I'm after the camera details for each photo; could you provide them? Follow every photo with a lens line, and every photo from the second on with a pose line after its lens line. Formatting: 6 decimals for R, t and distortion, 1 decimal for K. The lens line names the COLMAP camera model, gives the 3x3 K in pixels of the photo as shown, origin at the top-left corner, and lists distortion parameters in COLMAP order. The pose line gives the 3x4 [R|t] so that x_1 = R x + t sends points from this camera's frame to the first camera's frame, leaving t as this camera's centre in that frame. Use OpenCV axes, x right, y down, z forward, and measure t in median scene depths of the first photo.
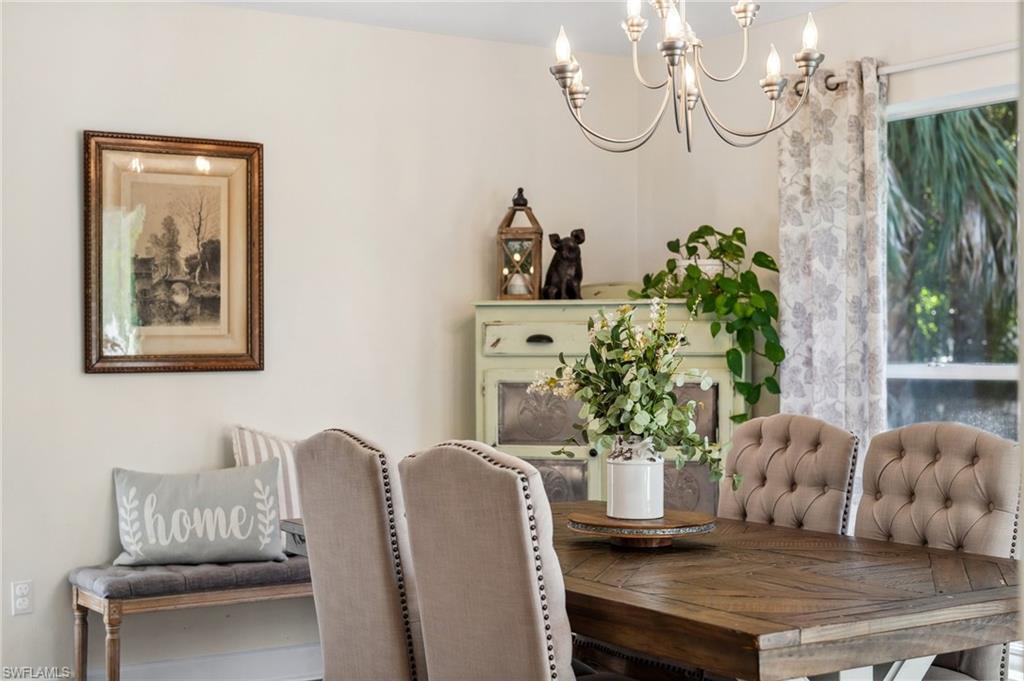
lens RADIAL K [[1488.0, 0, 512.0], [0, 1488.0, 340.5], [0, 0, 1]] dist [-0.009926, -0.001514]
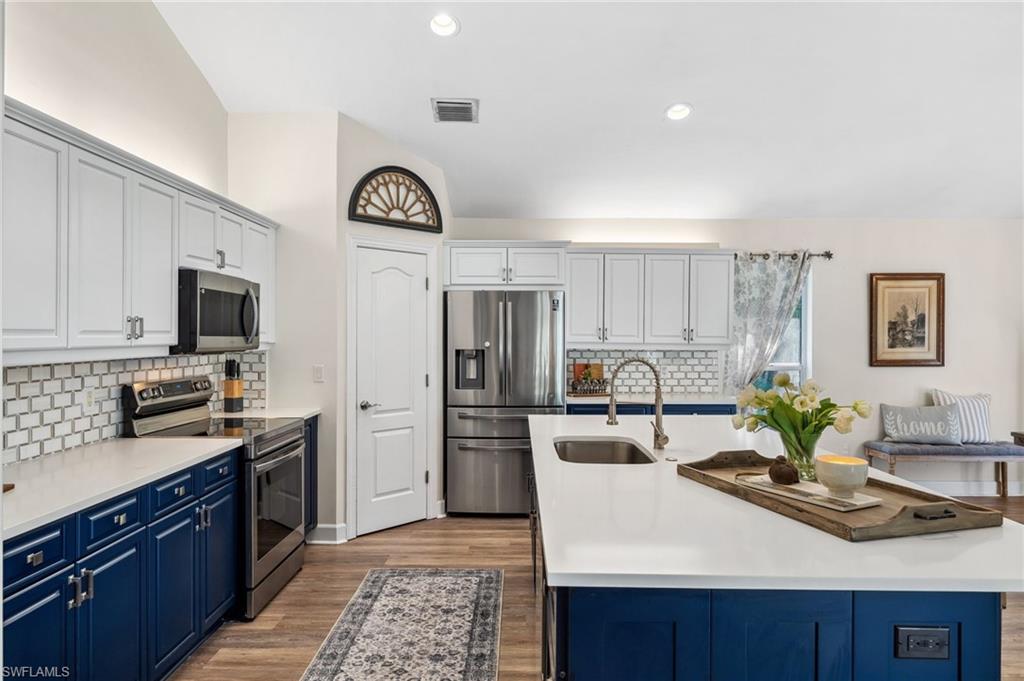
lens RADIAL K [[632.7, 0, 512.0], [0, 632.7, 340.5], [0, 0, 1]] dist [0.004523, 0.002430]
pose [[0.840638, 0.007175, -0.541550, -0.203558], [-0.001437, 0.999938, 0.011018, -0.033357], [0.541595, -0.008484, 0.840596, -0.260640]]
